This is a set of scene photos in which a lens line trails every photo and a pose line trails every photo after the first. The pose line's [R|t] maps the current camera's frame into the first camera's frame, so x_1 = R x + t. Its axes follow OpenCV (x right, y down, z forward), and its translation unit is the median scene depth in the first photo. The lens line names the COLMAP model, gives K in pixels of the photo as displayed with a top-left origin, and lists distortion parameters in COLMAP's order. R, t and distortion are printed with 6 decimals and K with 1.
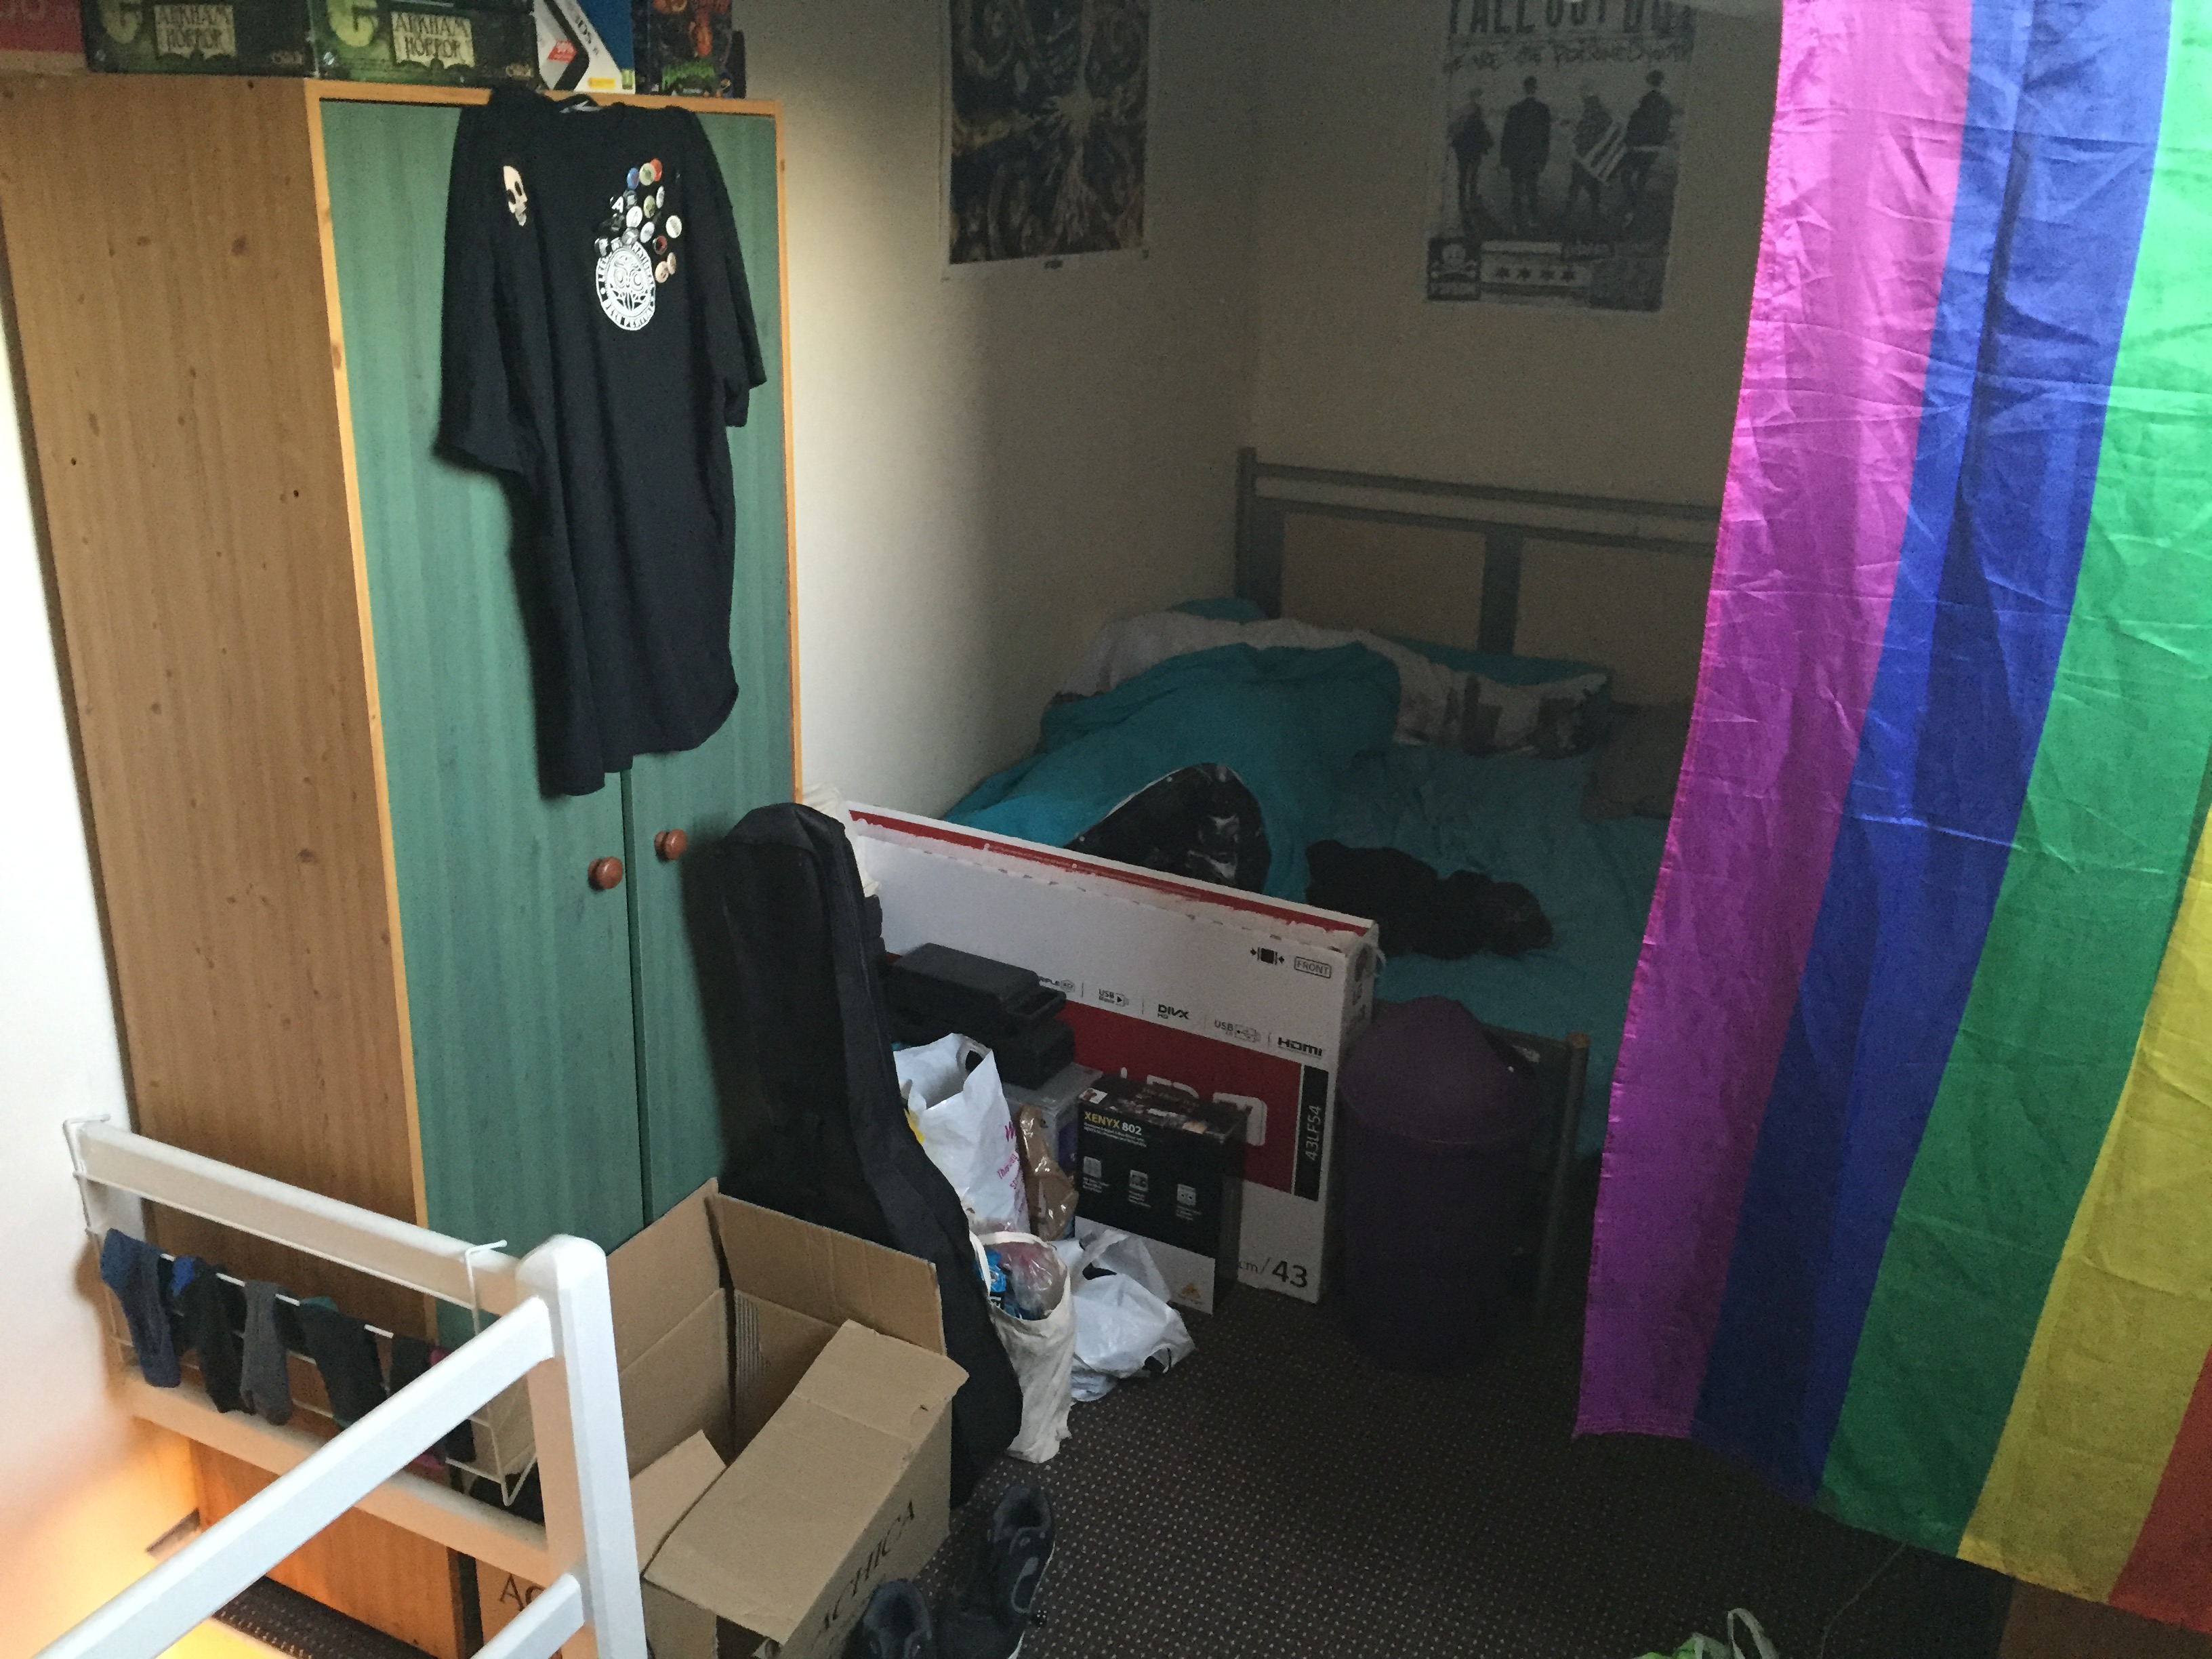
lens RADIAL K [[1894.5, 0, 1105.2], [0, 1894.5, 839.6], [0, 0, 1]] dist [0.046086, -0.070175]
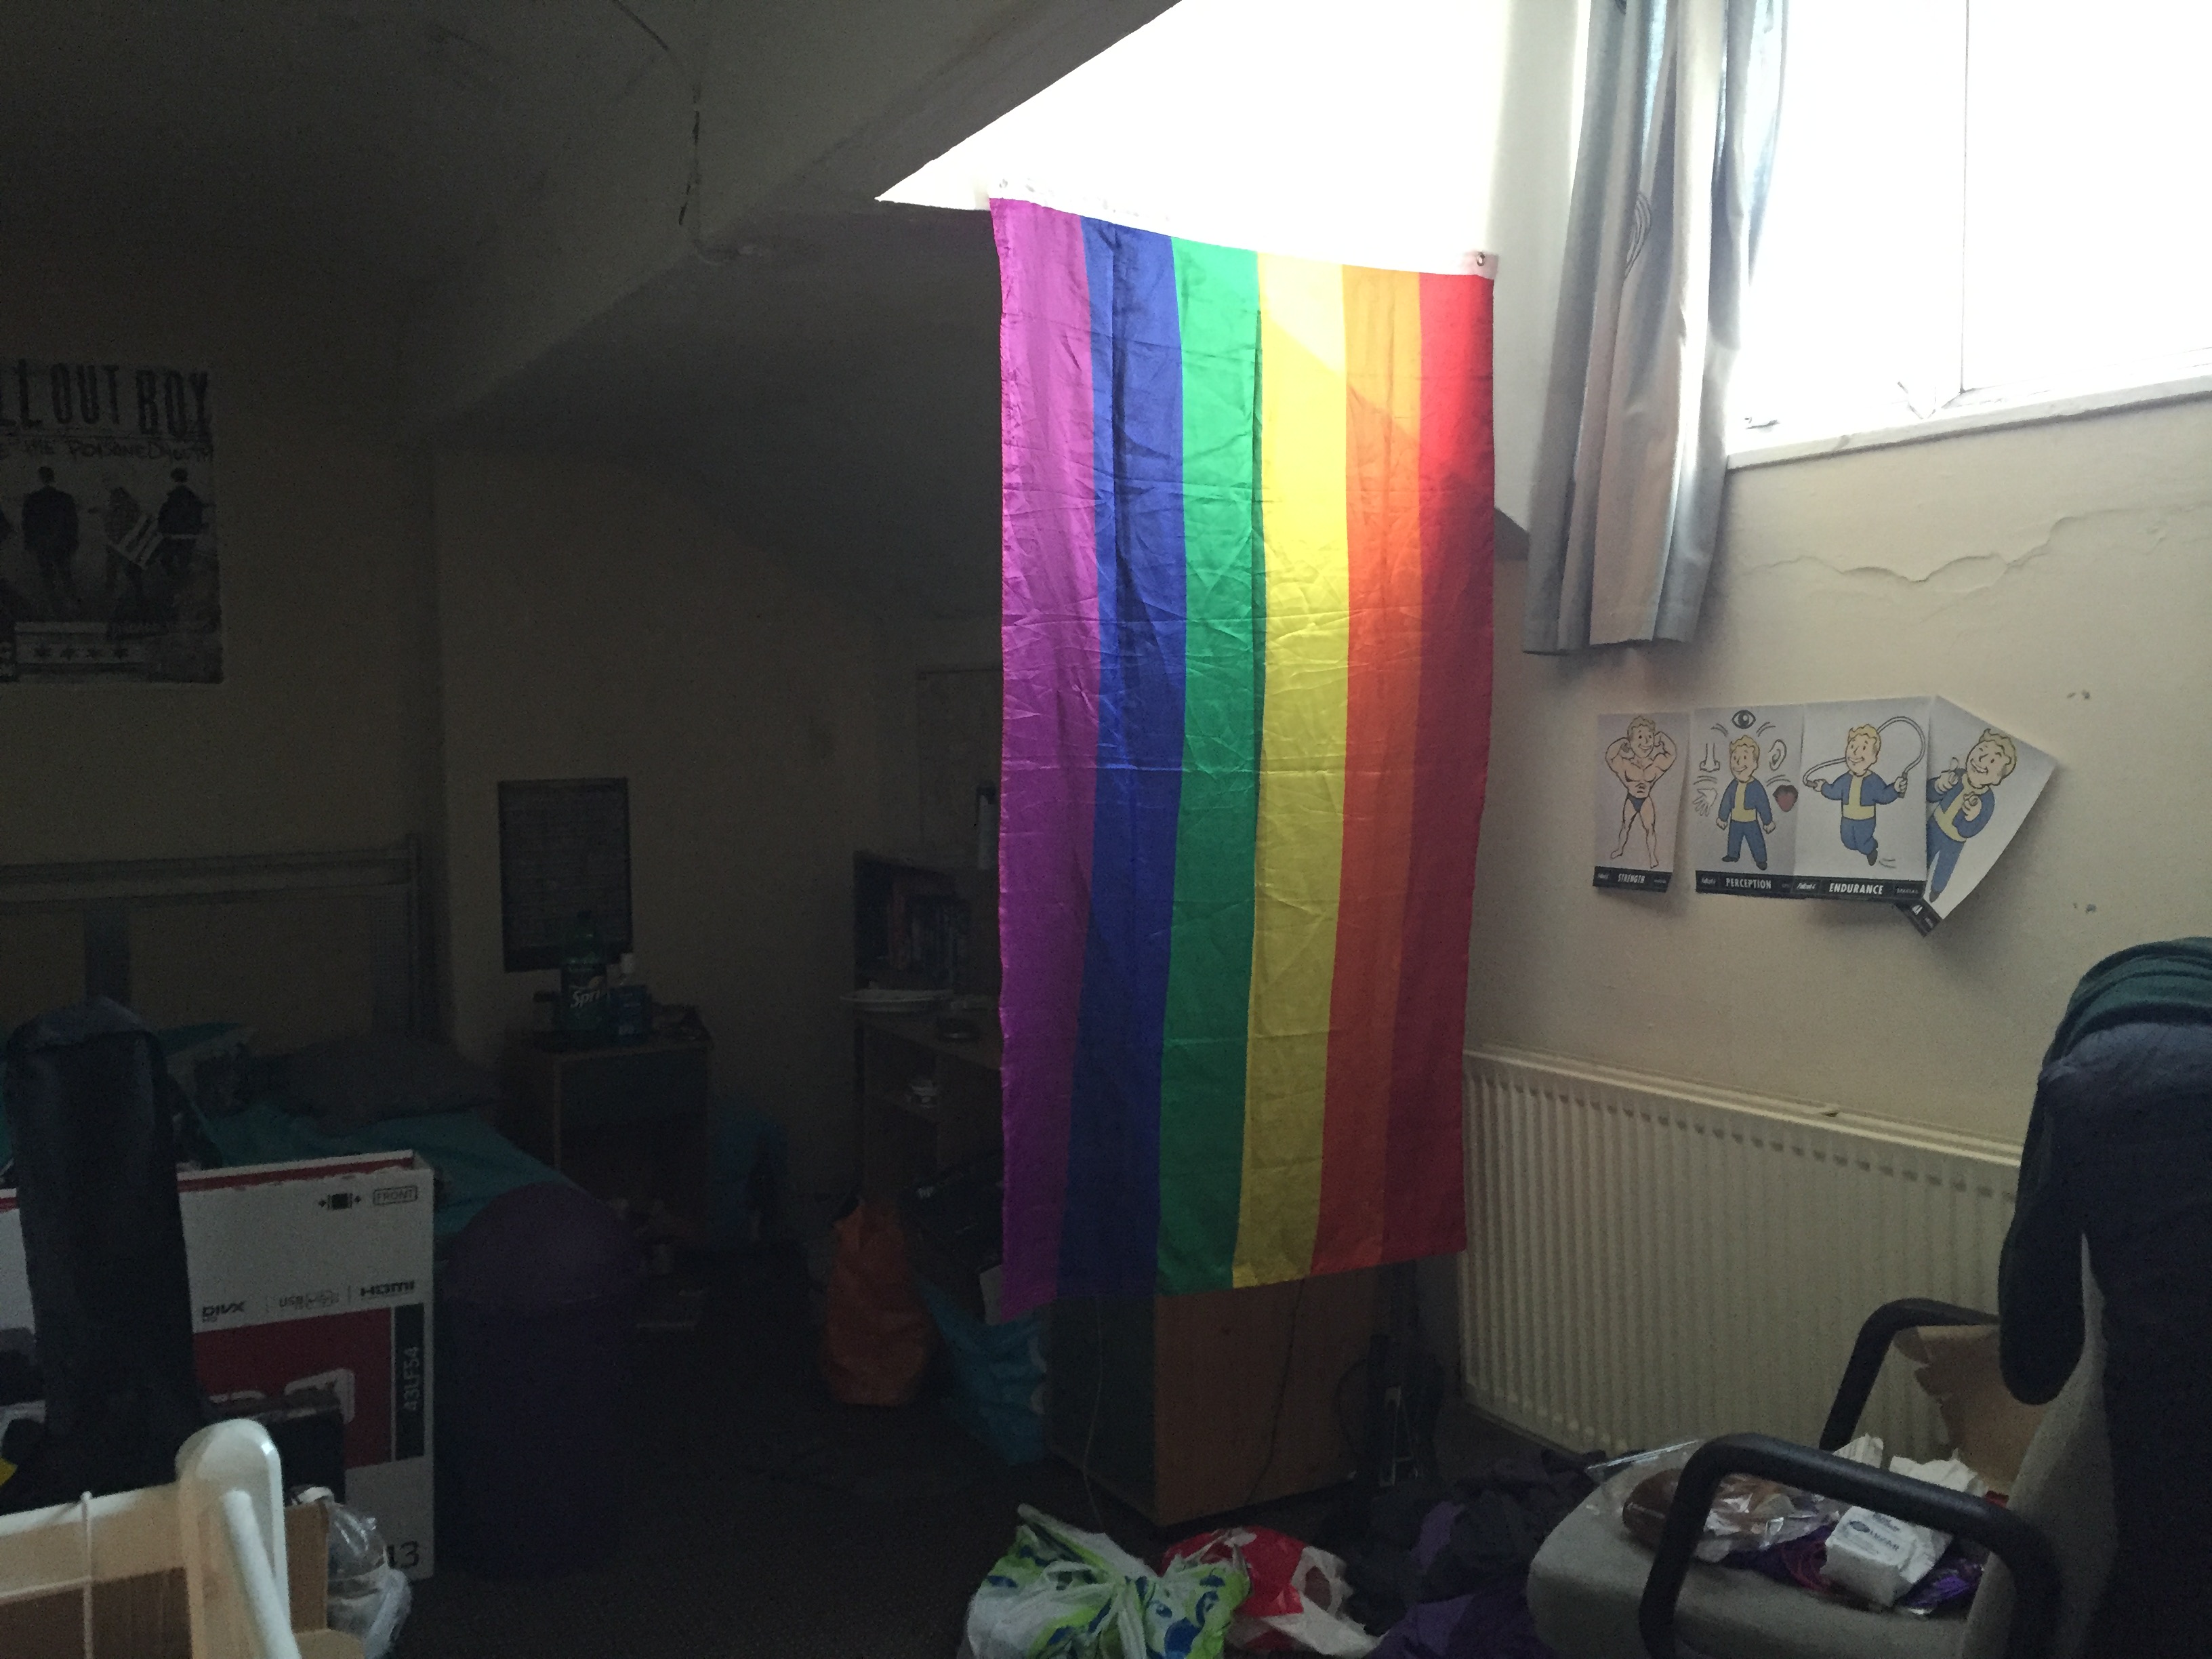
lens RADIAL K [[1894.5, 0, 1094.4], [0, 1894.5, 820.0], [0, 0, 1]] dist [0.046086, -0.070175]
pose [[0.550283, -0.070498, 0.831997, -0.864132], [0.315045, 0.940311, -0.128695, 0.218287], [-0.773263, 0.332935, 0.539647, 0.216194]]
